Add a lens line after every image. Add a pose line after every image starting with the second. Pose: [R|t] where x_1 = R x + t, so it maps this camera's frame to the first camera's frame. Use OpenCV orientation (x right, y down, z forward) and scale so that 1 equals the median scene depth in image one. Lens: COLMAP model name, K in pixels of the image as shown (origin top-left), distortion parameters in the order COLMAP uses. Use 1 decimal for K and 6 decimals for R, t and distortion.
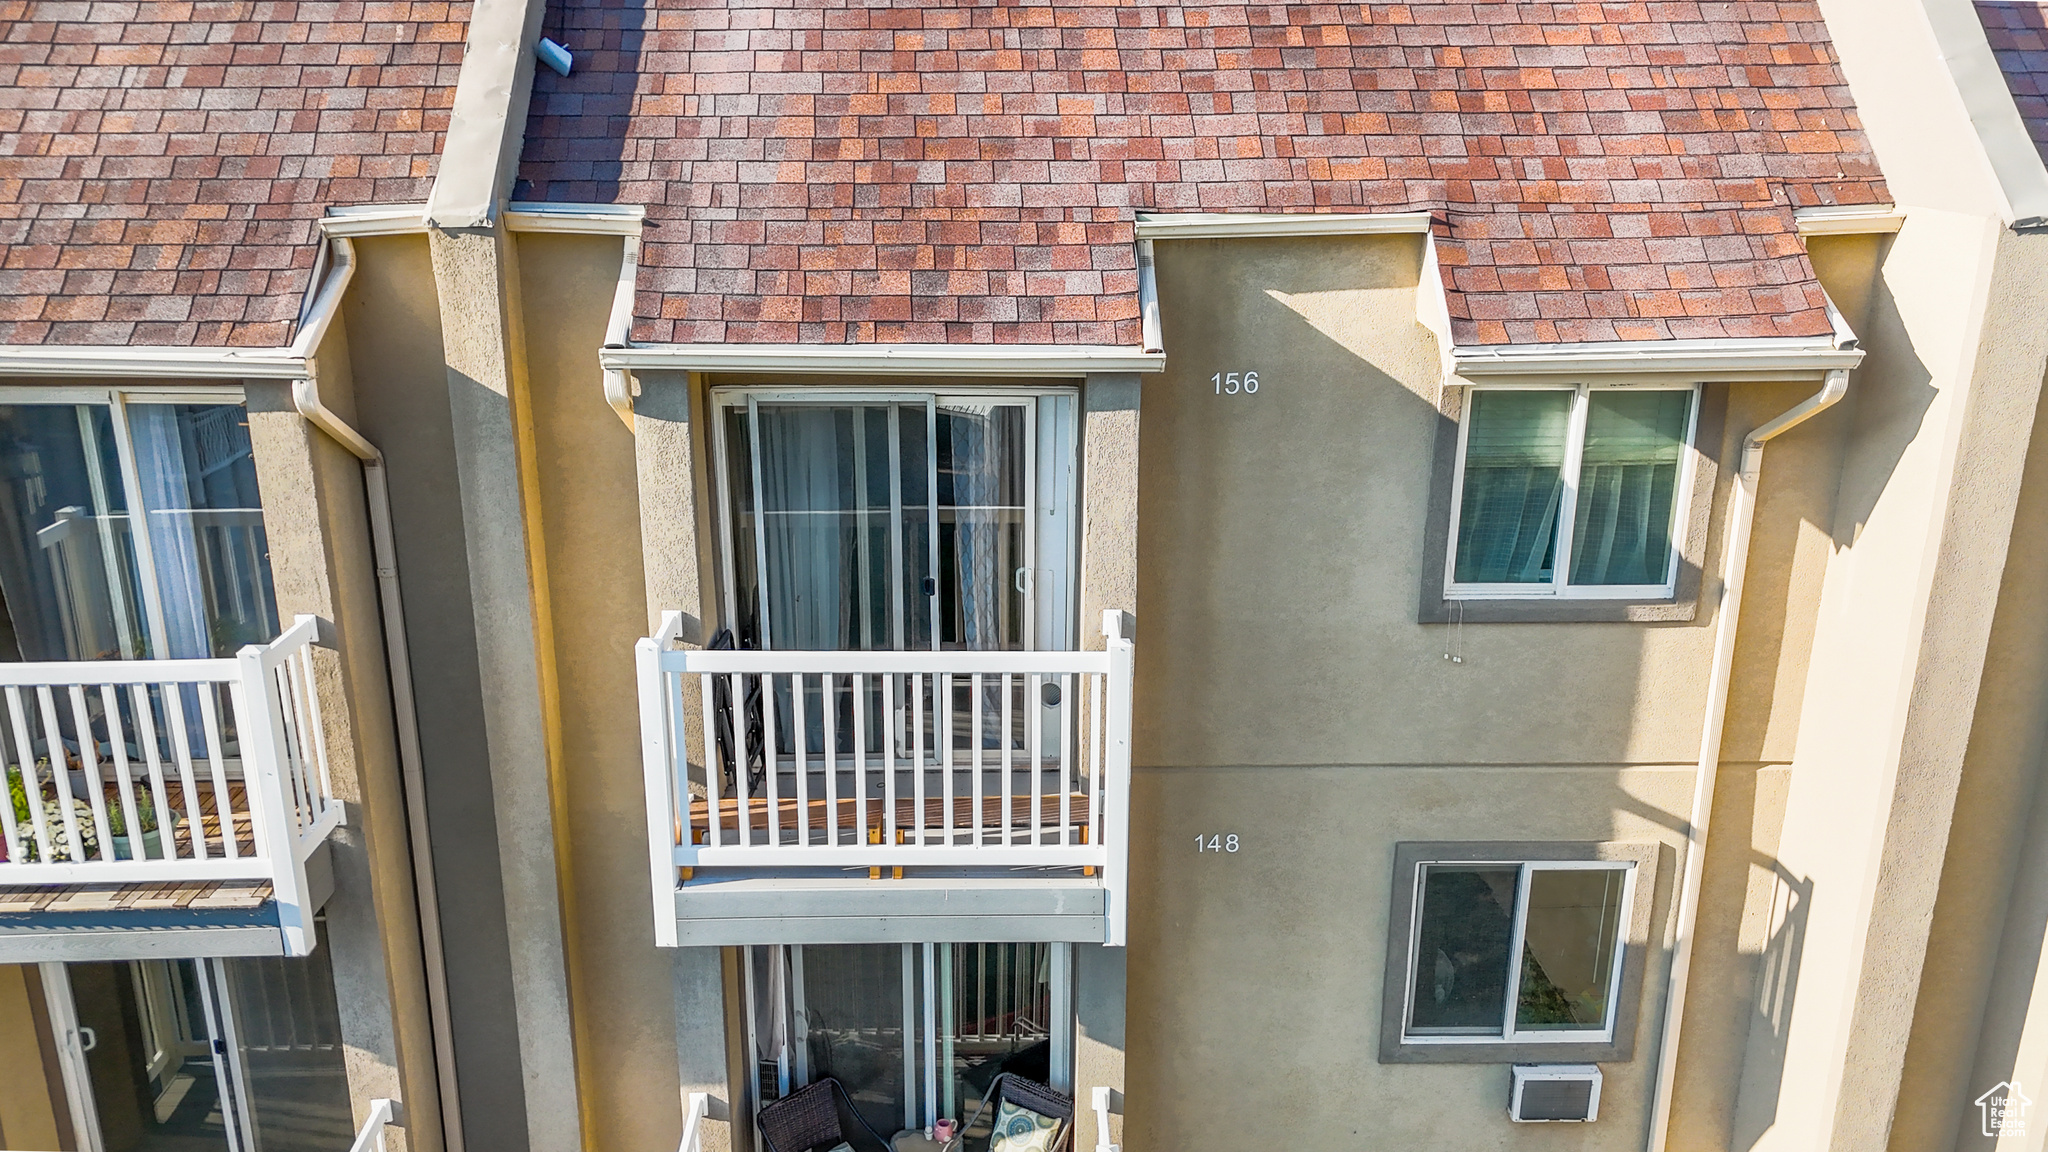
lens RADIAL K [[1509.5, 0, 1031.4], [0, 1509.5, 570.7], [0, 0, 1]] dist [0.039878, -0.001353]
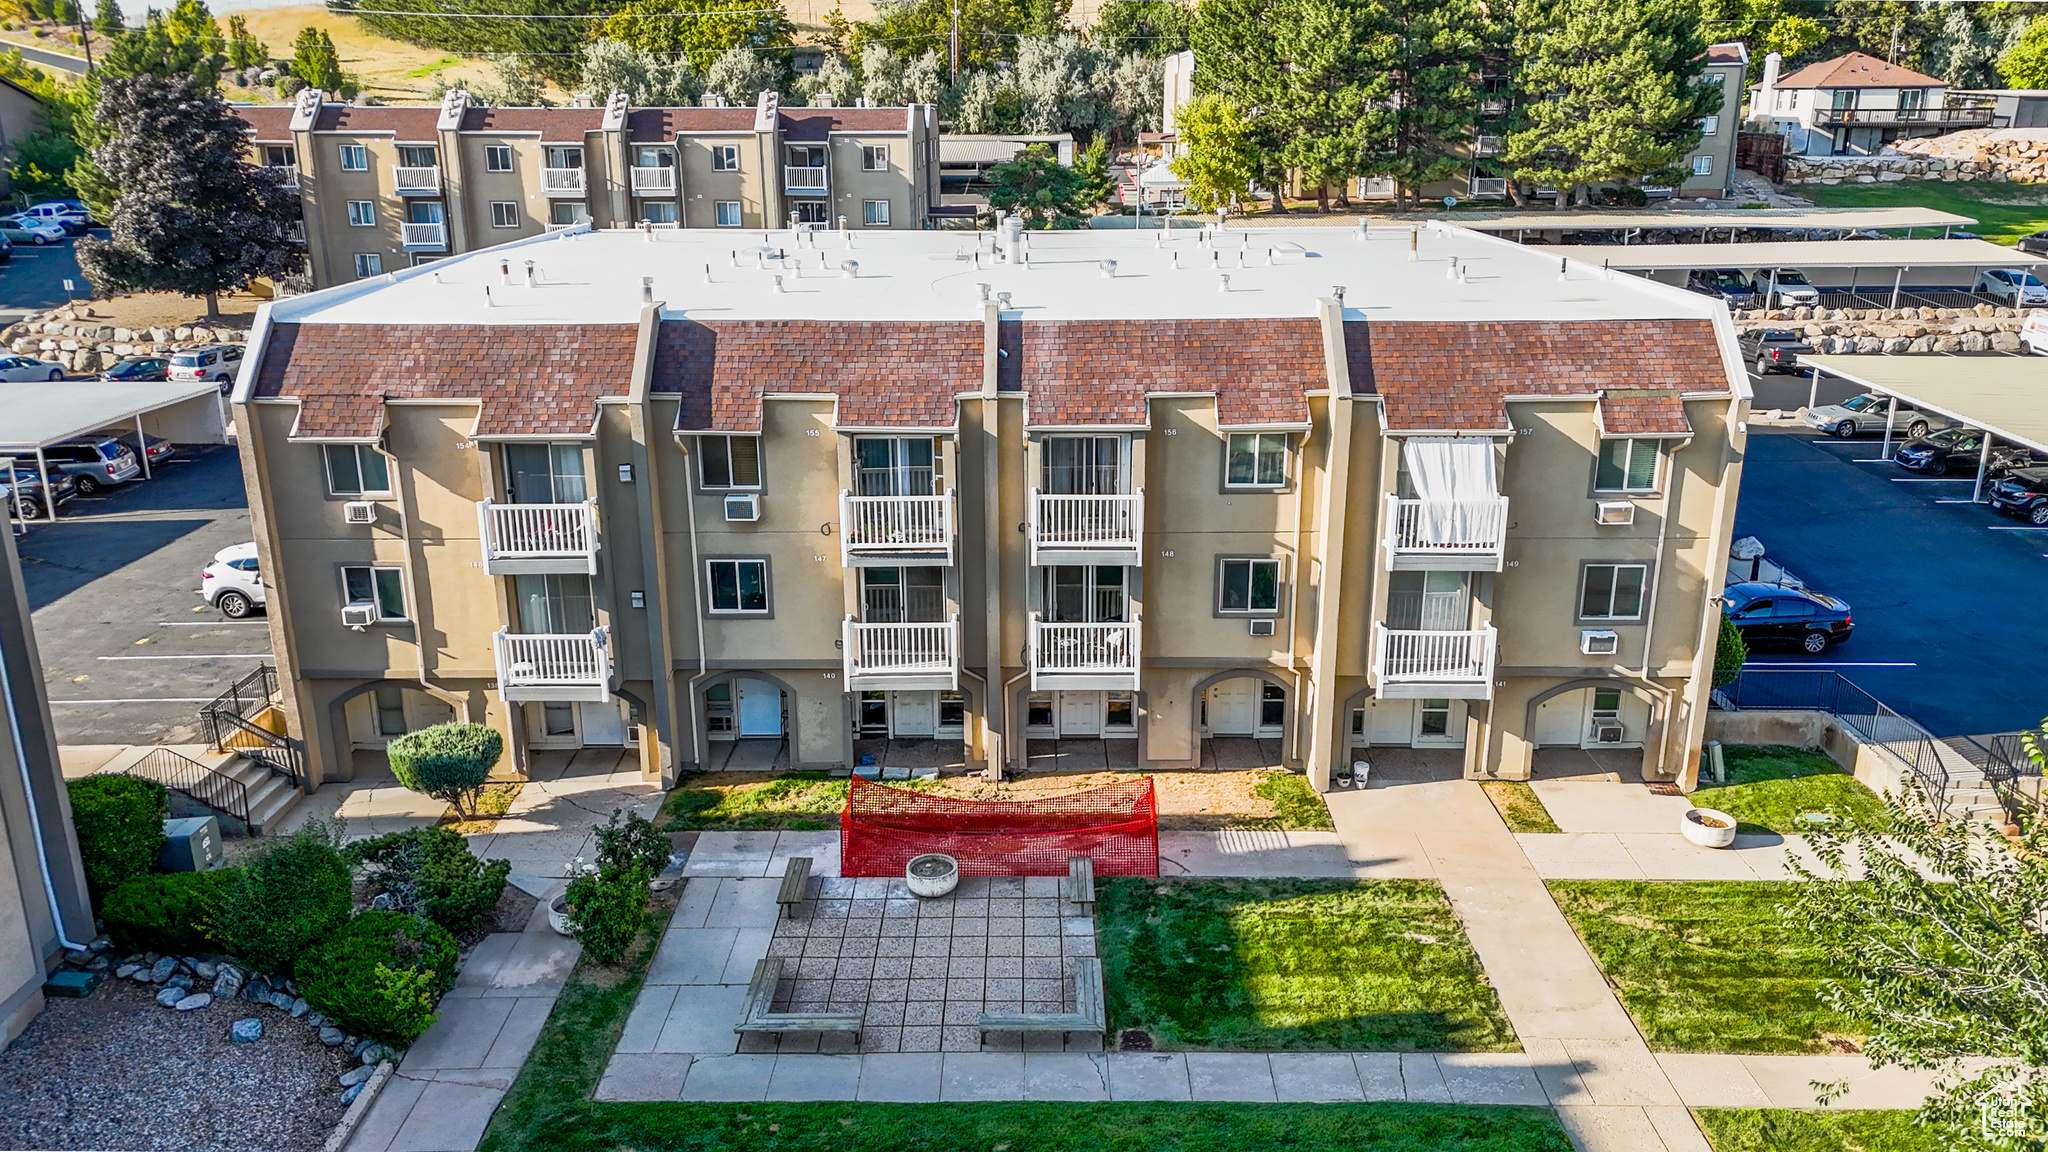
lens RADIAL K [[1509.5, 0, 1020.7], [0, 1509.5, 585.2], [0, 0, 1]] dist [0.039878, -0.001353]
pose [[0.999219, 0.001851, -0.039475, -0.106996], [-0.001509, 0.999961, 0.008674, 0.259607], [0.039489, -0.008608, 0.999183, -3.167650]]
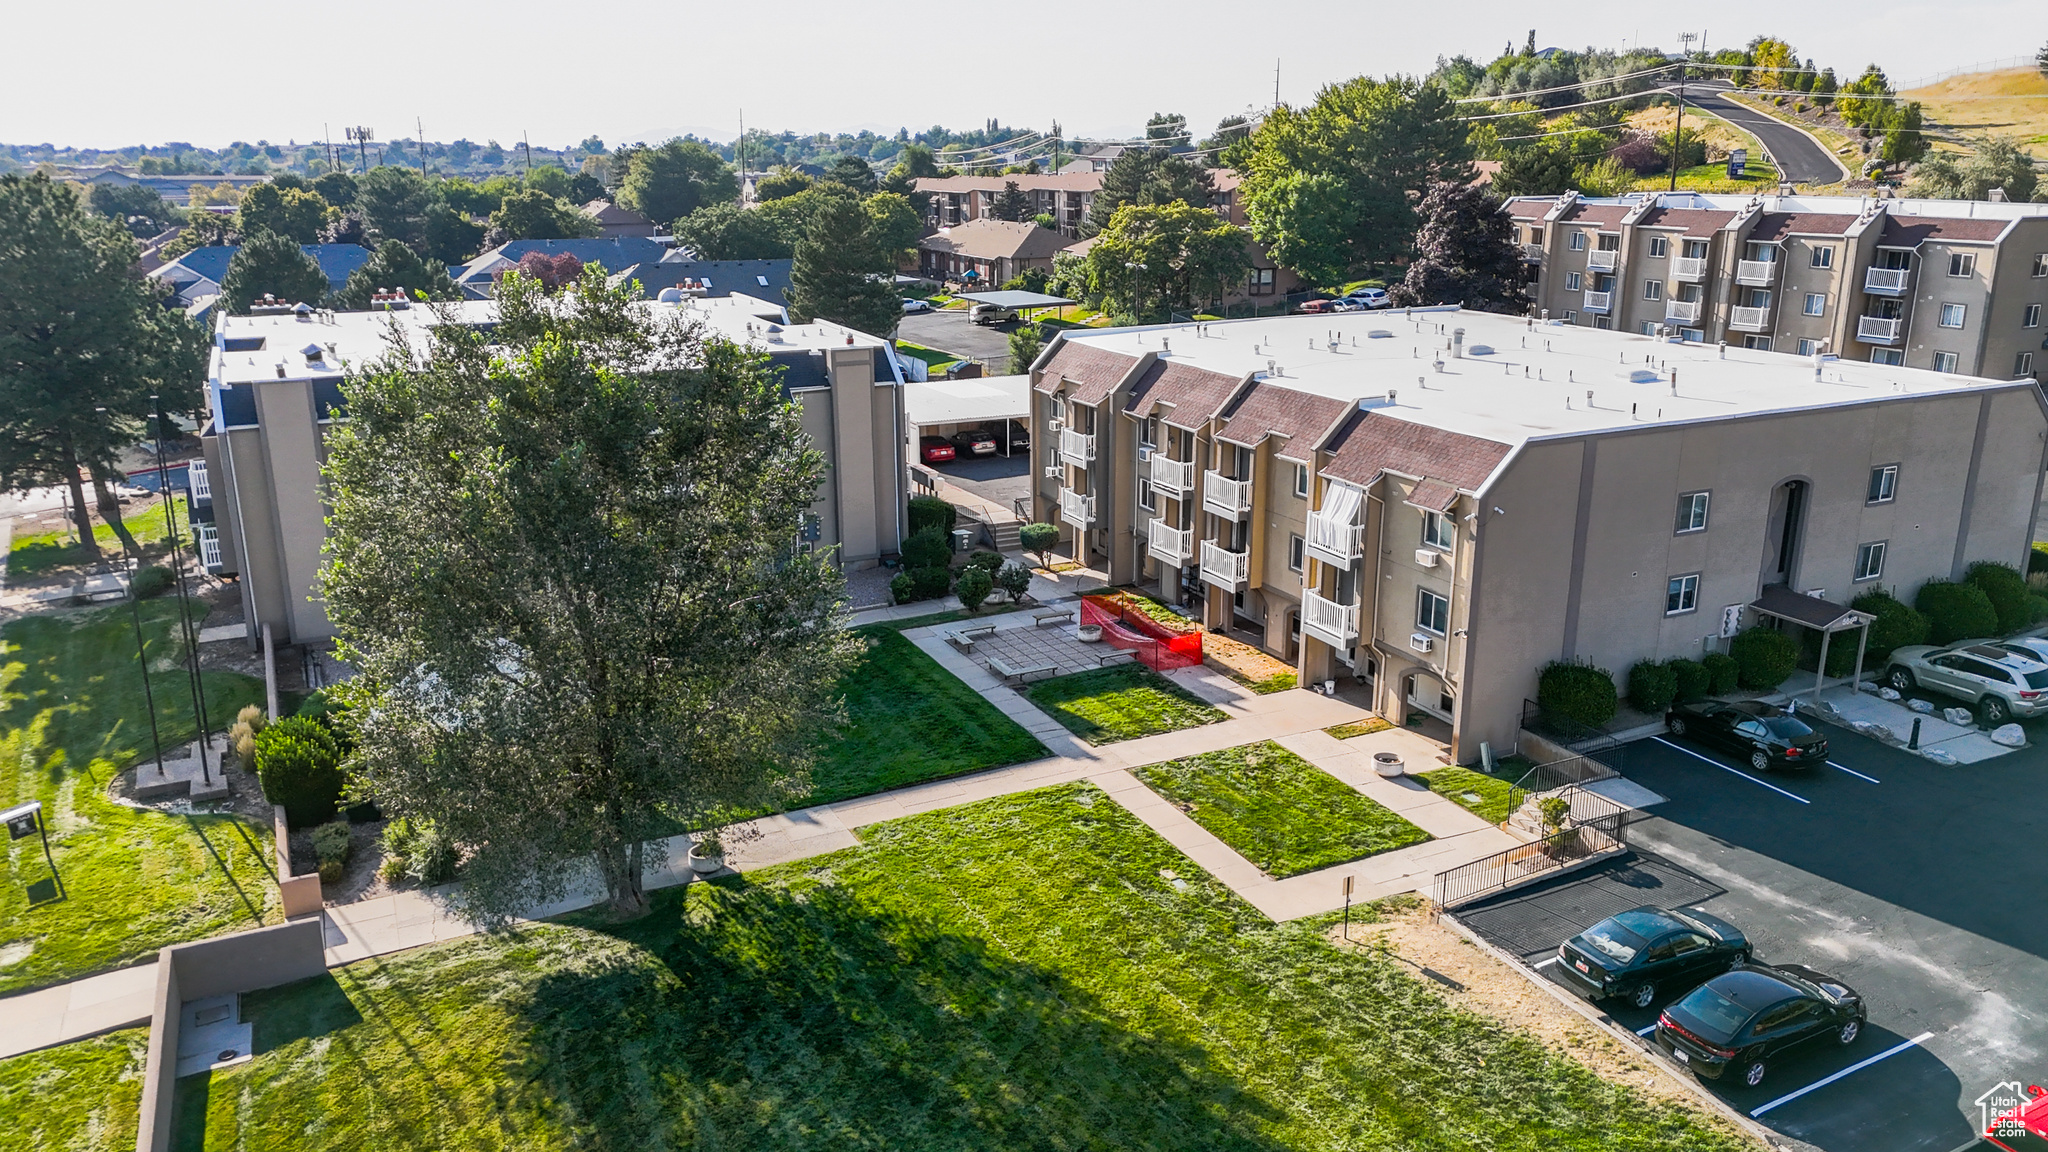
lens RADIAL K [[1509.5, 0, 1029.4], [0, 1509.5, 576.2], [0, 0, 1]] dist [0.039878, -0.001353]
pose [[0.413173, 0.244650, -0.877174, 6.284016], [-0.261458, 0.954552, 0.143077, -0.307501], [0.872312, 0.170229, 0.458360, -3.307094]]
